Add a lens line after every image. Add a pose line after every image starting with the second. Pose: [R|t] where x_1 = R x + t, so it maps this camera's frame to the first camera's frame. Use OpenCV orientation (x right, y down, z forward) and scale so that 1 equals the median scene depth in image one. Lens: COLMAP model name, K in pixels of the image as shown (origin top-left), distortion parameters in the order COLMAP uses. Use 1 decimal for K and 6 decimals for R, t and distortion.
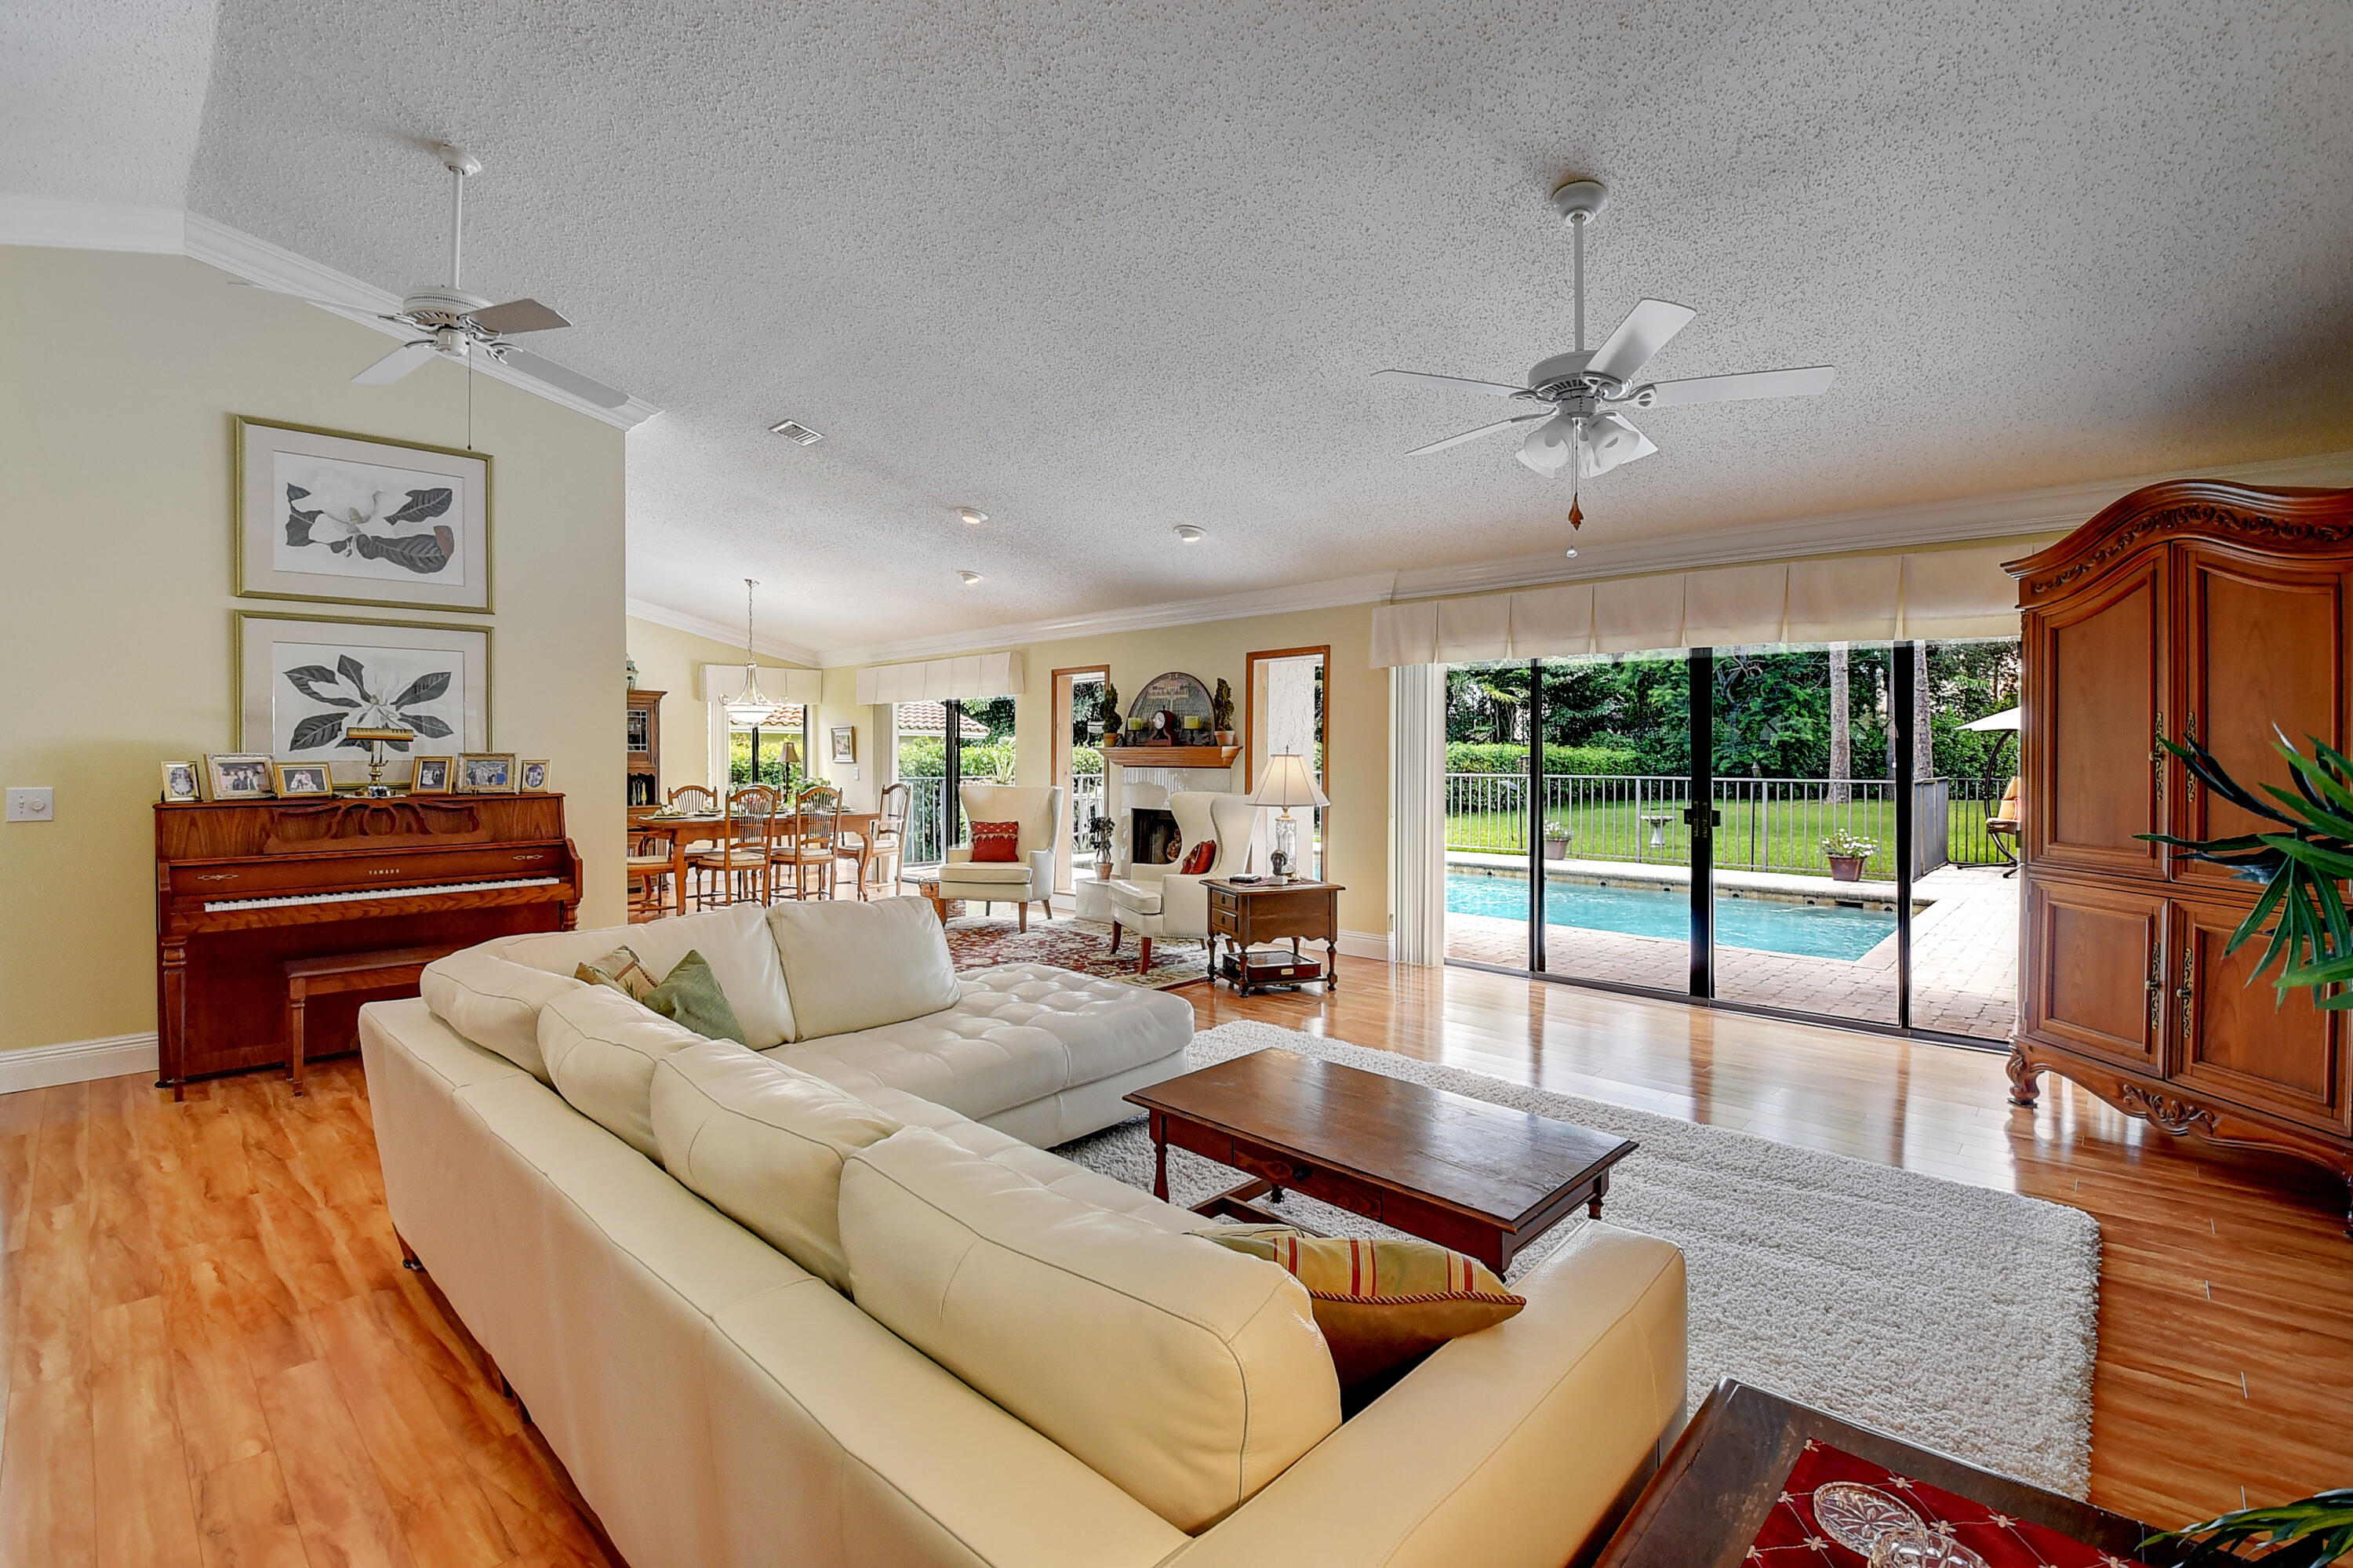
lens RADIAL K [[1040.0, 0, 1152.7], [0, 1040.0, 745.5], [0, 0, 1]] dist [-0.003471, -0.012414]
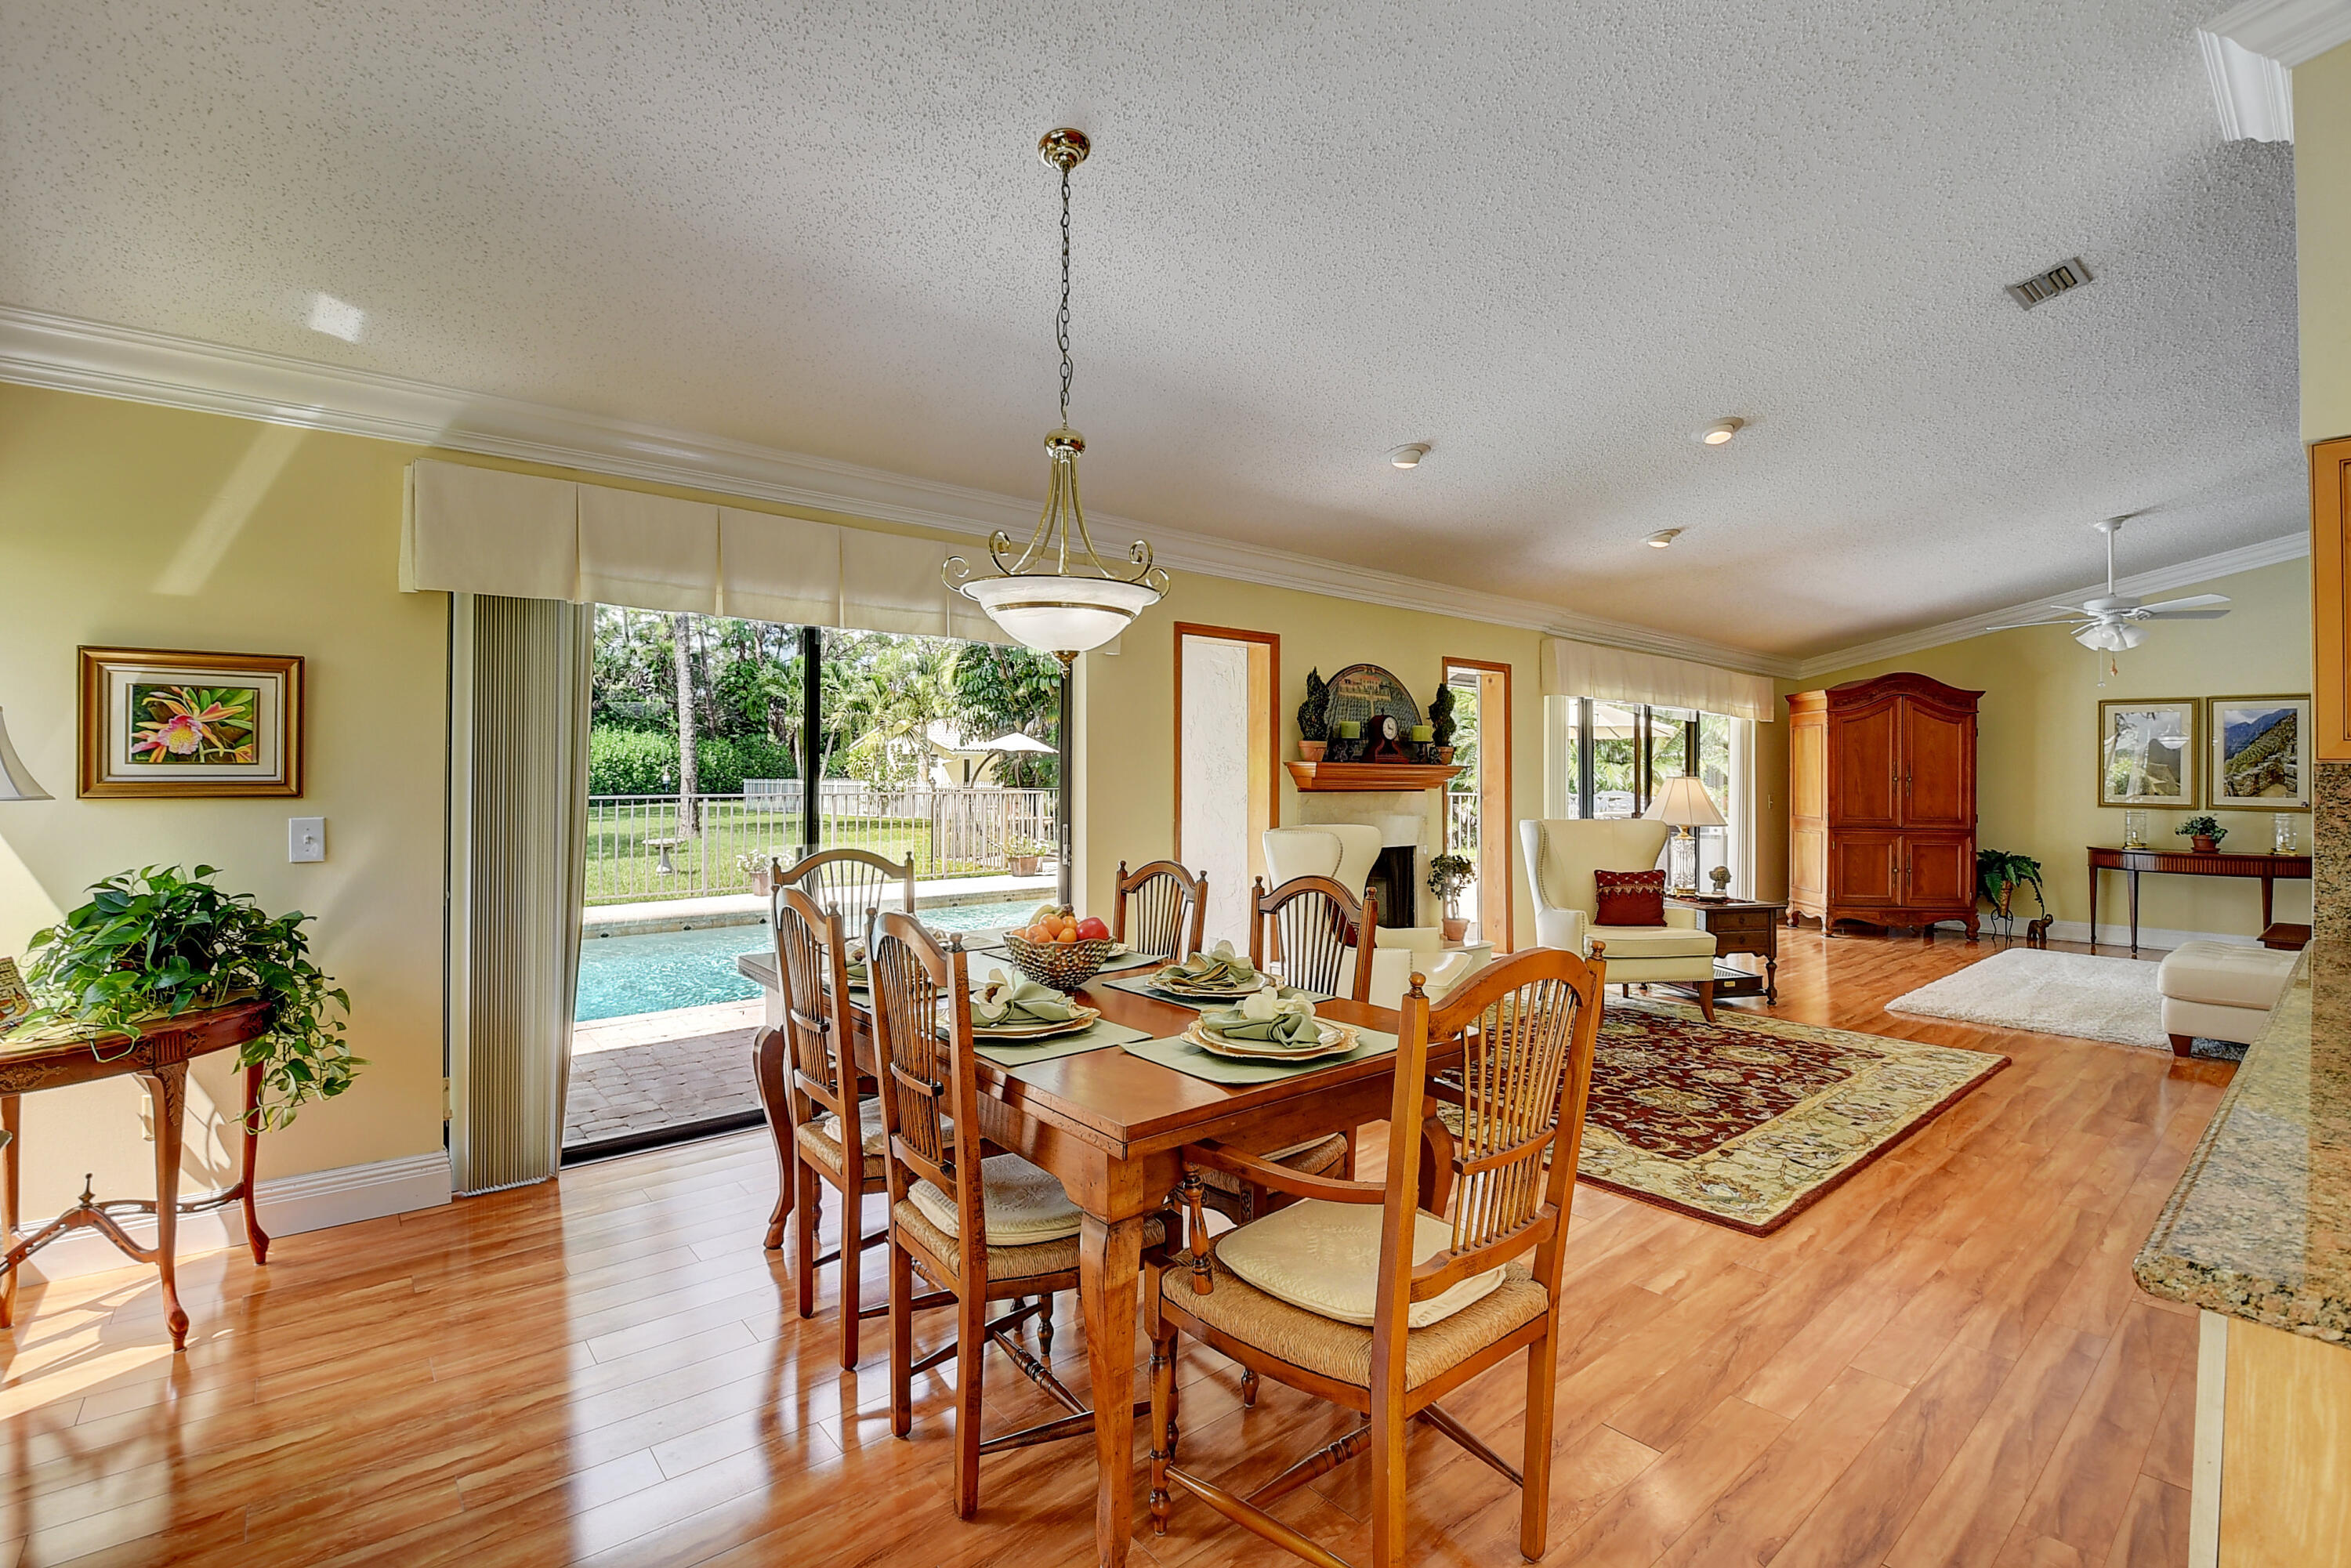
lens RADIAL K [[1039.0, 0, 1169.4], [0, 1039.0, 748.8], [0, 0, 1]] dist [-0.003471, -0.012414]
pose [[0.118743, 0.026017, 0.992584, -1.171048], [-0.015433, 0.999584, -0.024354, 0.017143], [-0.992805, -0.012427, 0.119095, 1.661447]]
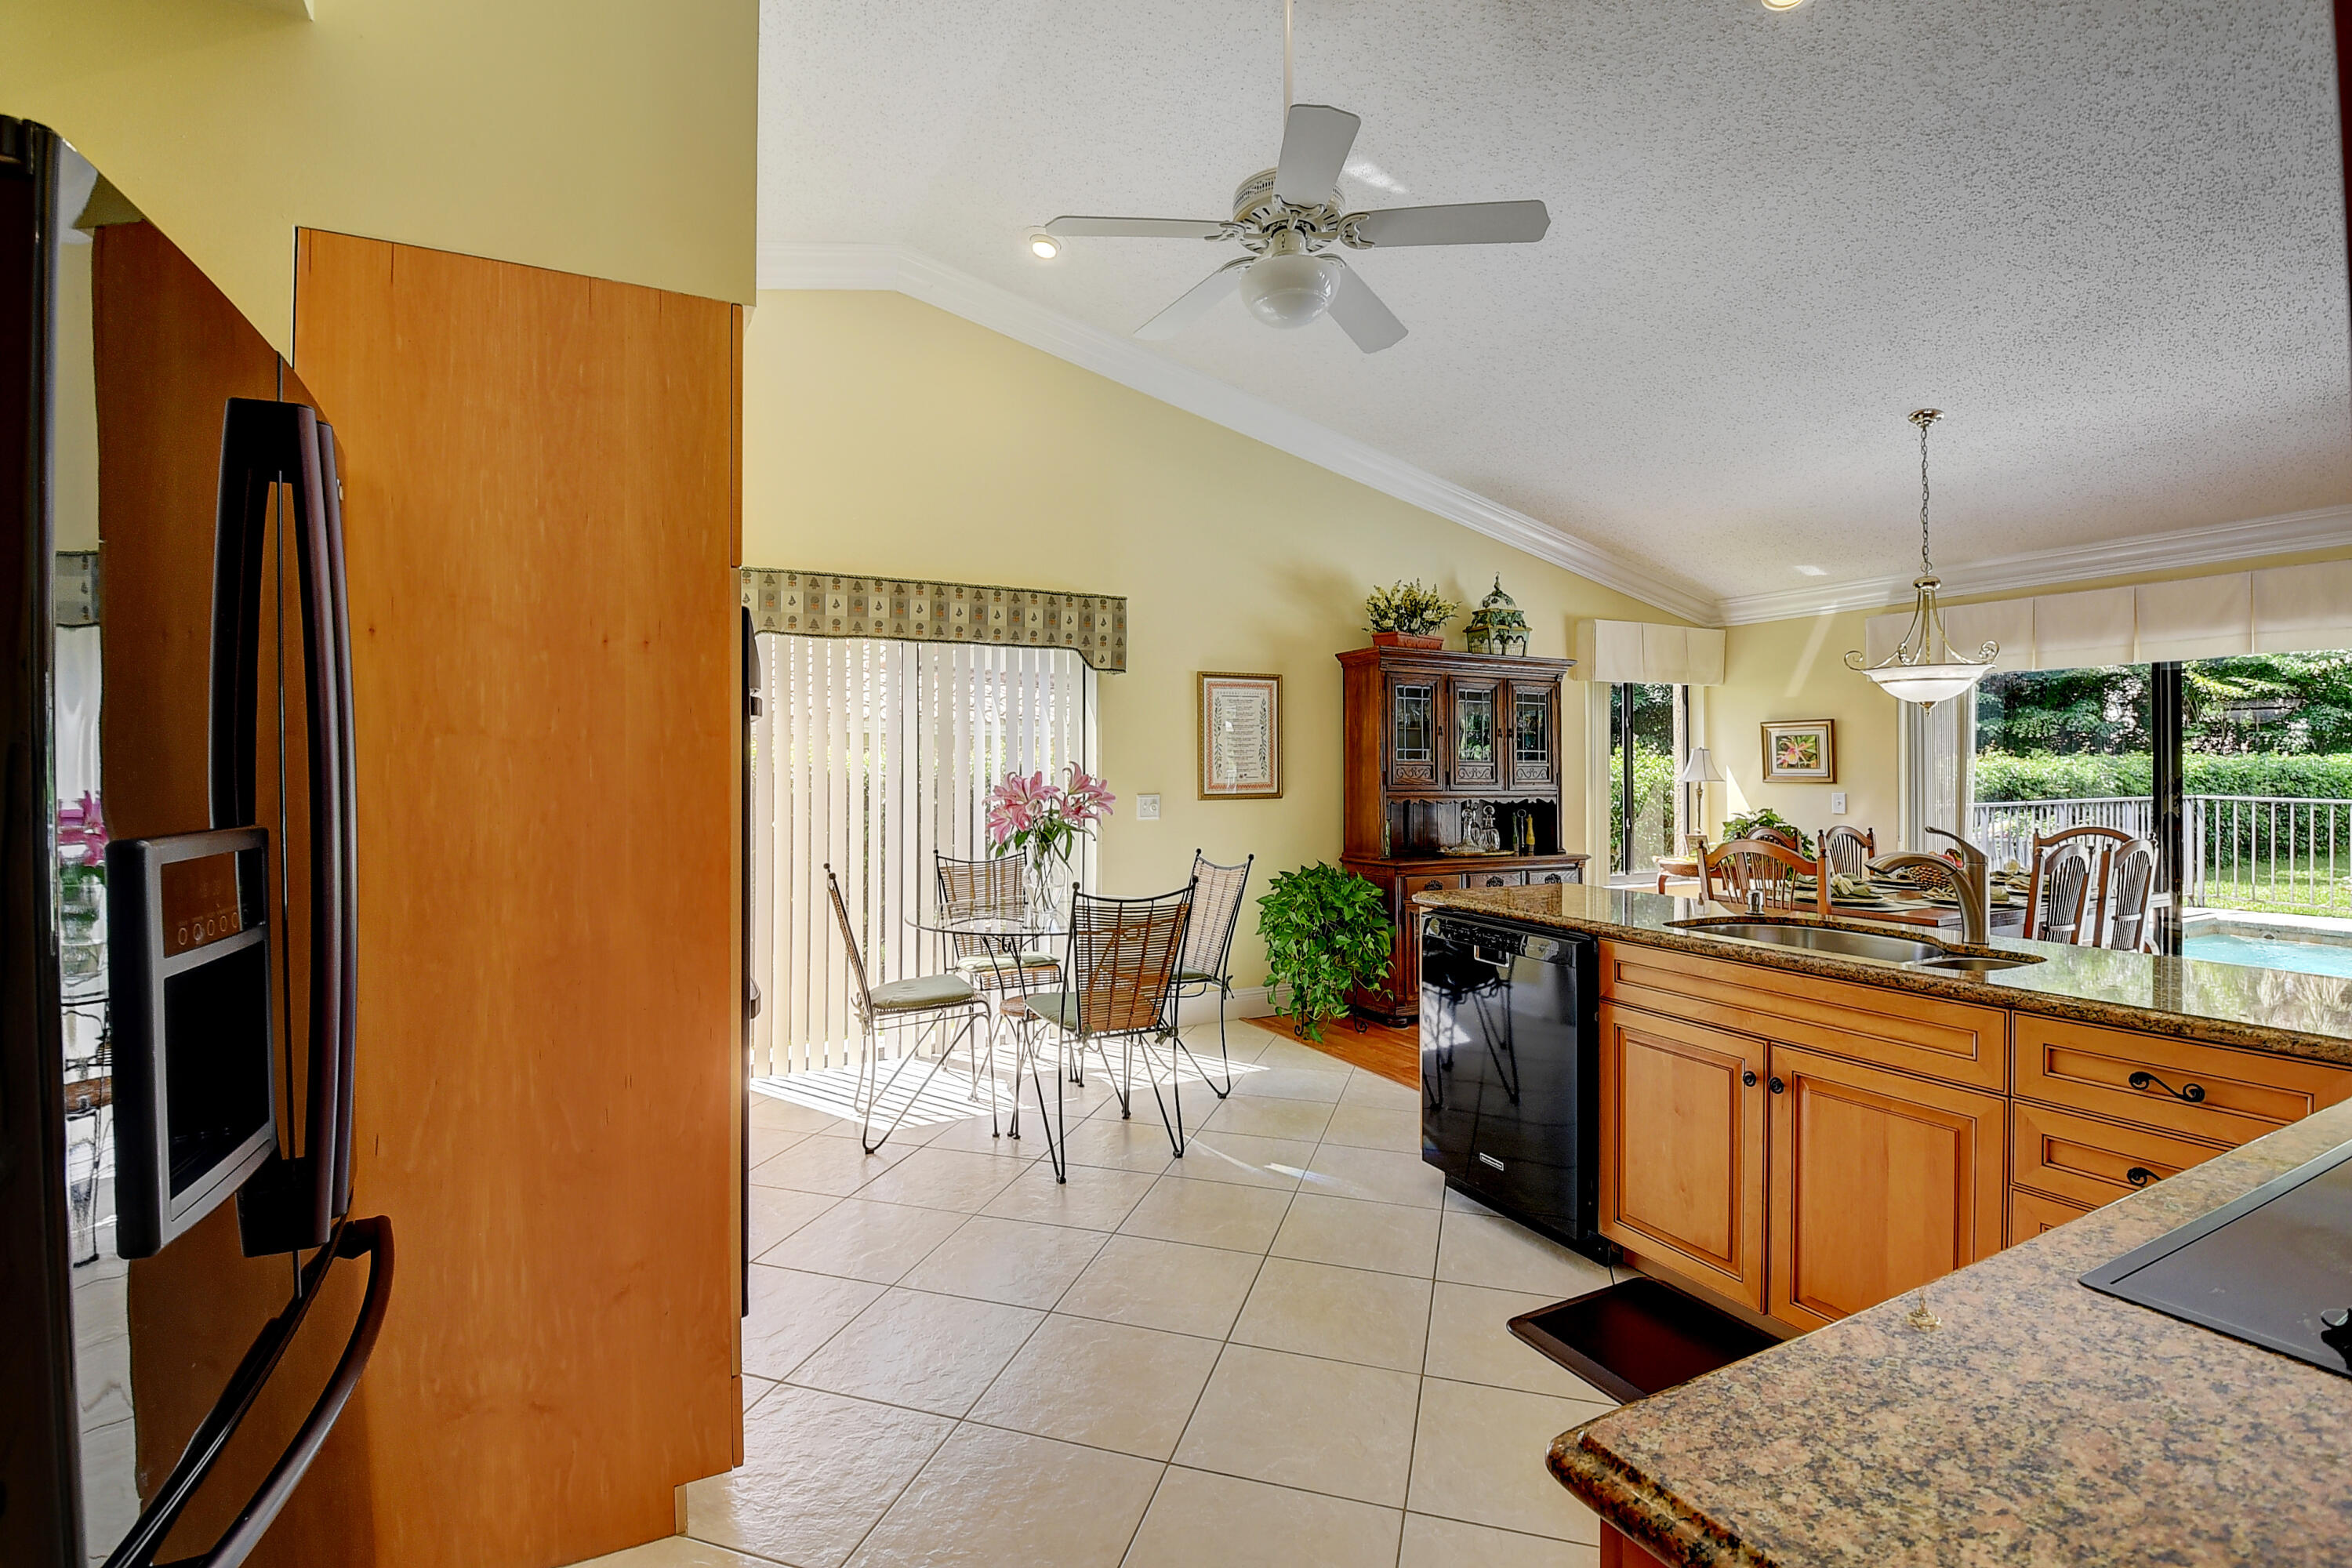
lens RADIAL K [[1039.5, 0, 1174.5], [0, 1039.5, 770.8], [0, 0, 1]] dist [-0.003471, -0.012414]
pose [[0.947329, 0.006478, -0.320196, -1.017590], [-0.003297, 0.999940, 0.010474, 0.012218], [0.320244, -0.008867, 0.947294, 0.747970]]
